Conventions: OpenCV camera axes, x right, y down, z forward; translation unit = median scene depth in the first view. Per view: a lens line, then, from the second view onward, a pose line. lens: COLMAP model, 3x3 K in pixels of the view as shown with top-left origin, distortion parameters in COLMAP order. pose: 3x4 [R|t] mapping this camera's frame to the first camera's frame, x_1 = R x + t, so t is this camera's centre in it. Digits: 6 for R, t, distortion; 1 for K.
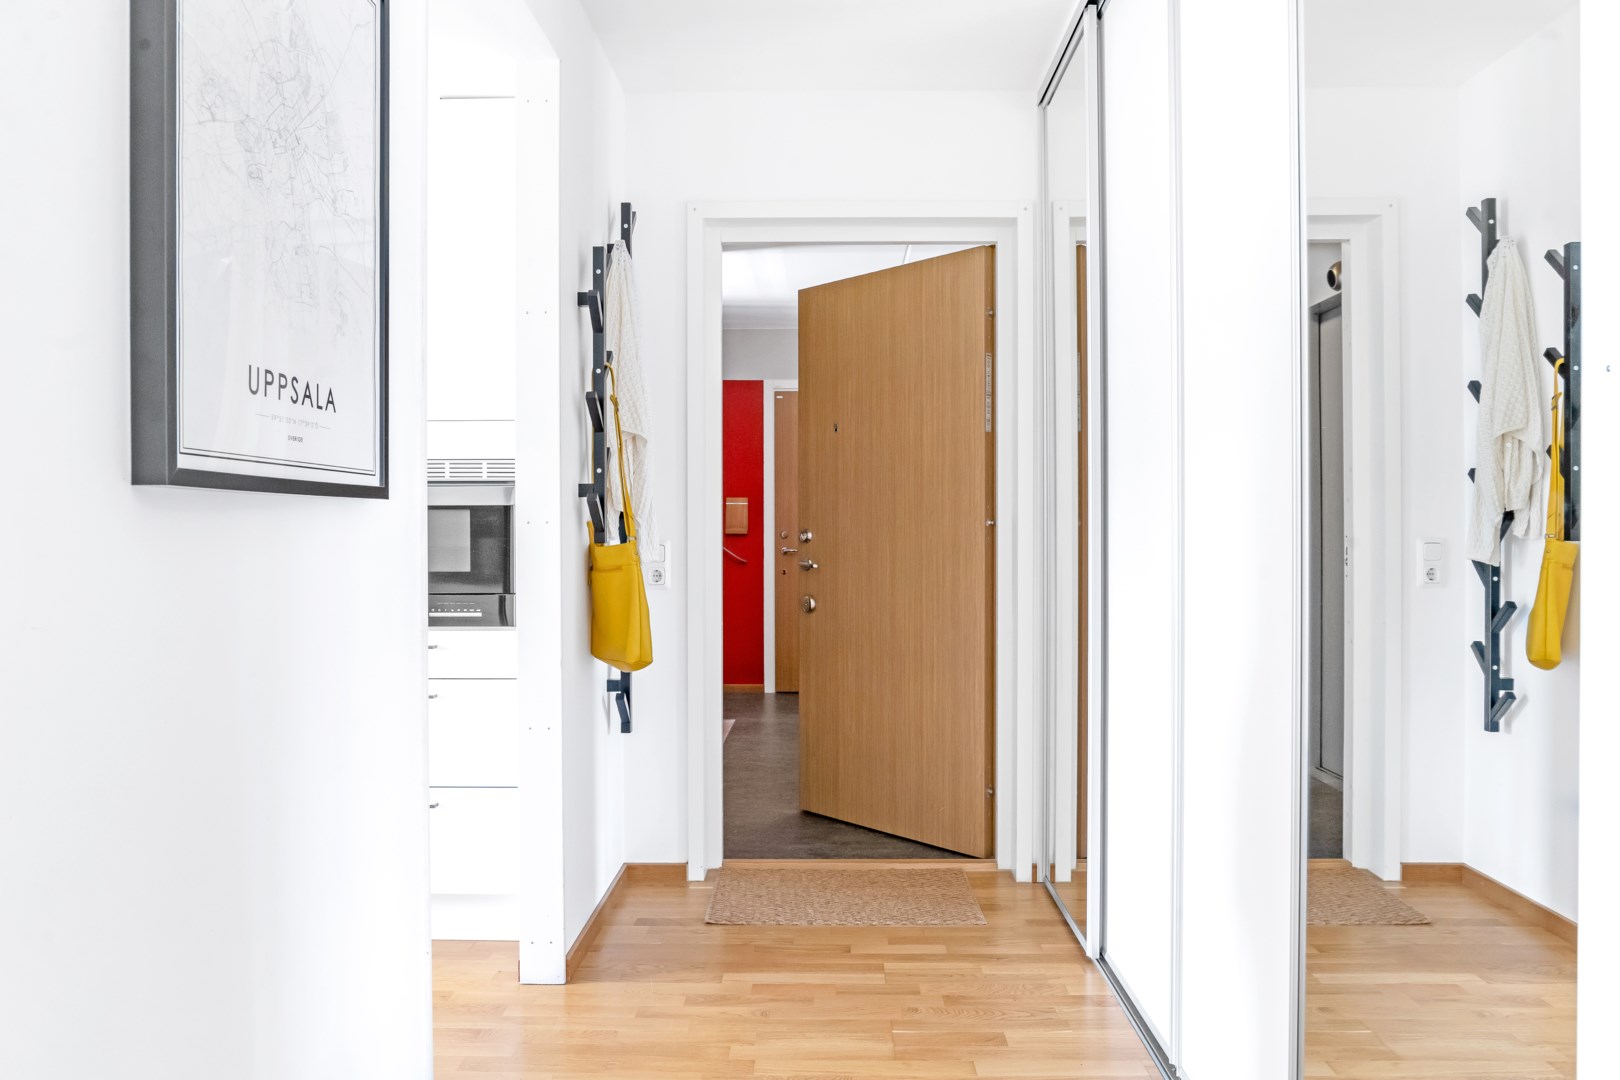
lens RADIAL K [[1113.8, 0, 810.0], [0, 1113.8, 540.0], [0, 0, 1]] dist [-0.004927, -0.000570]
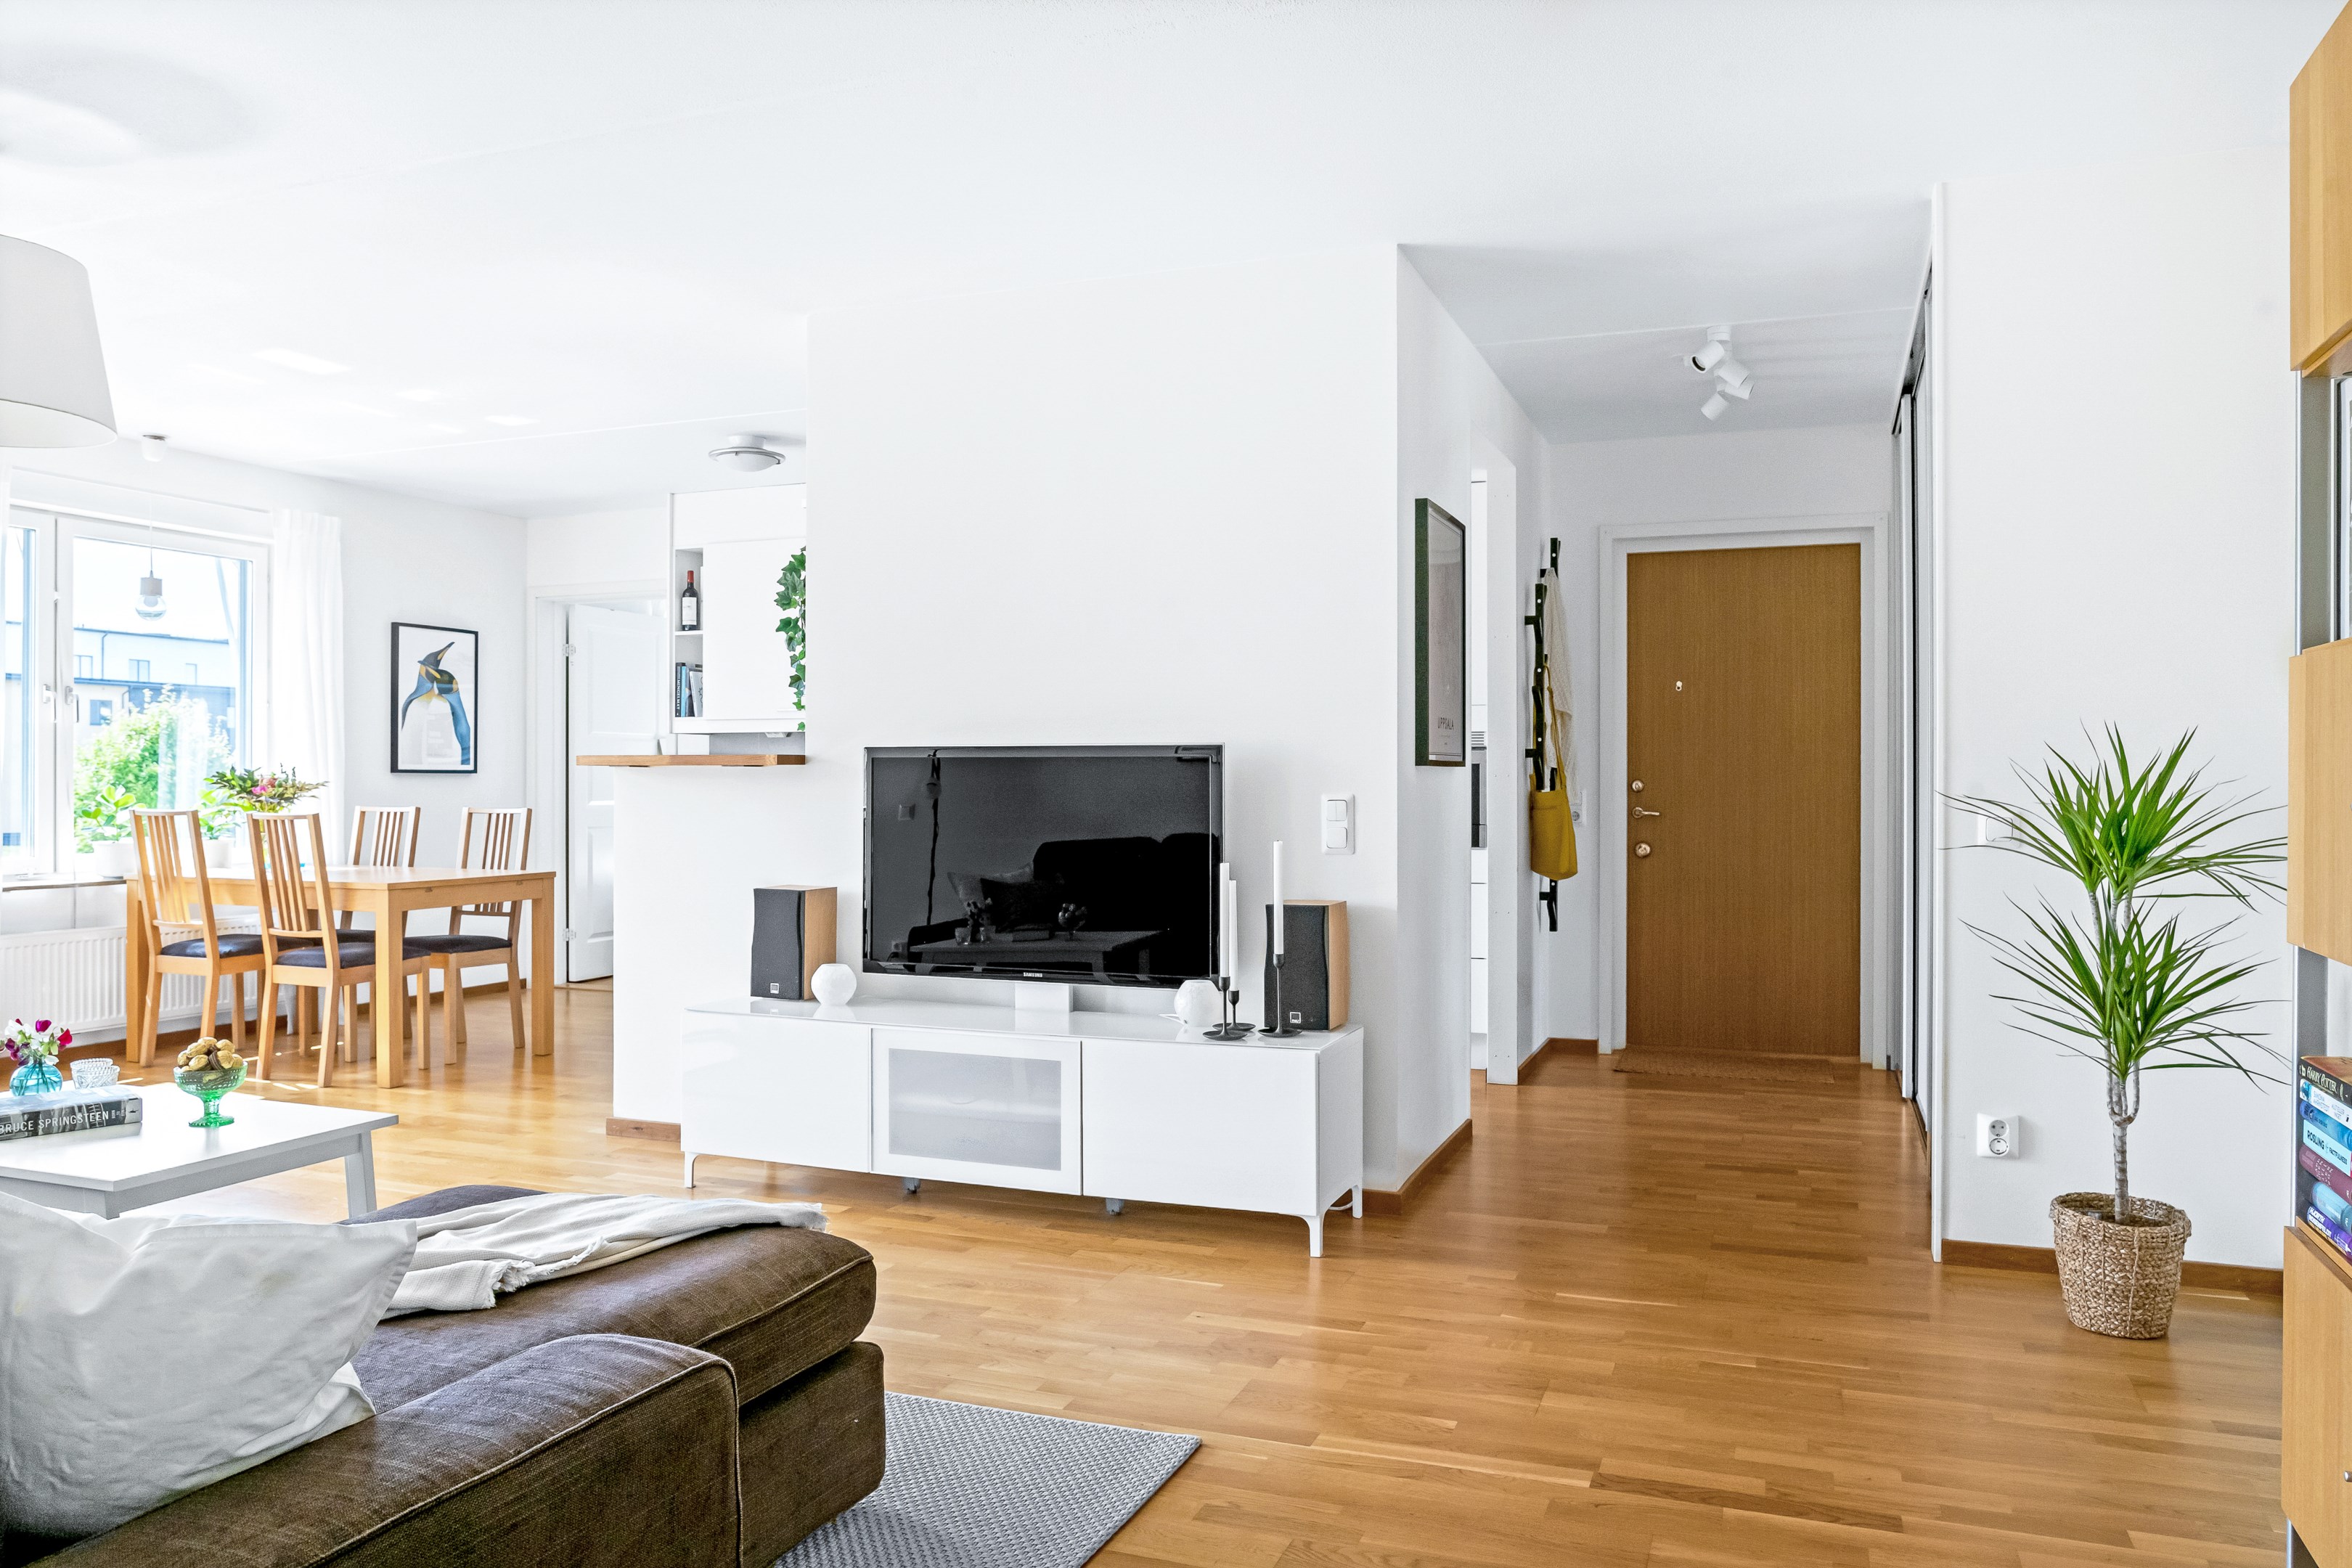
lens RADIAL K [[1641.9, 0, 1176.0], [0, 1641.9, 784.0], [0, 0, 1]] dist [-0.050426, 0.003864]
pose [[0.941347, 0.002707, -0.337430, 0.079500], [-0.002741, 0.999996, 0.000376, -0.004553], [0.337429, 0.000570, 0.941351, -1.116737]]
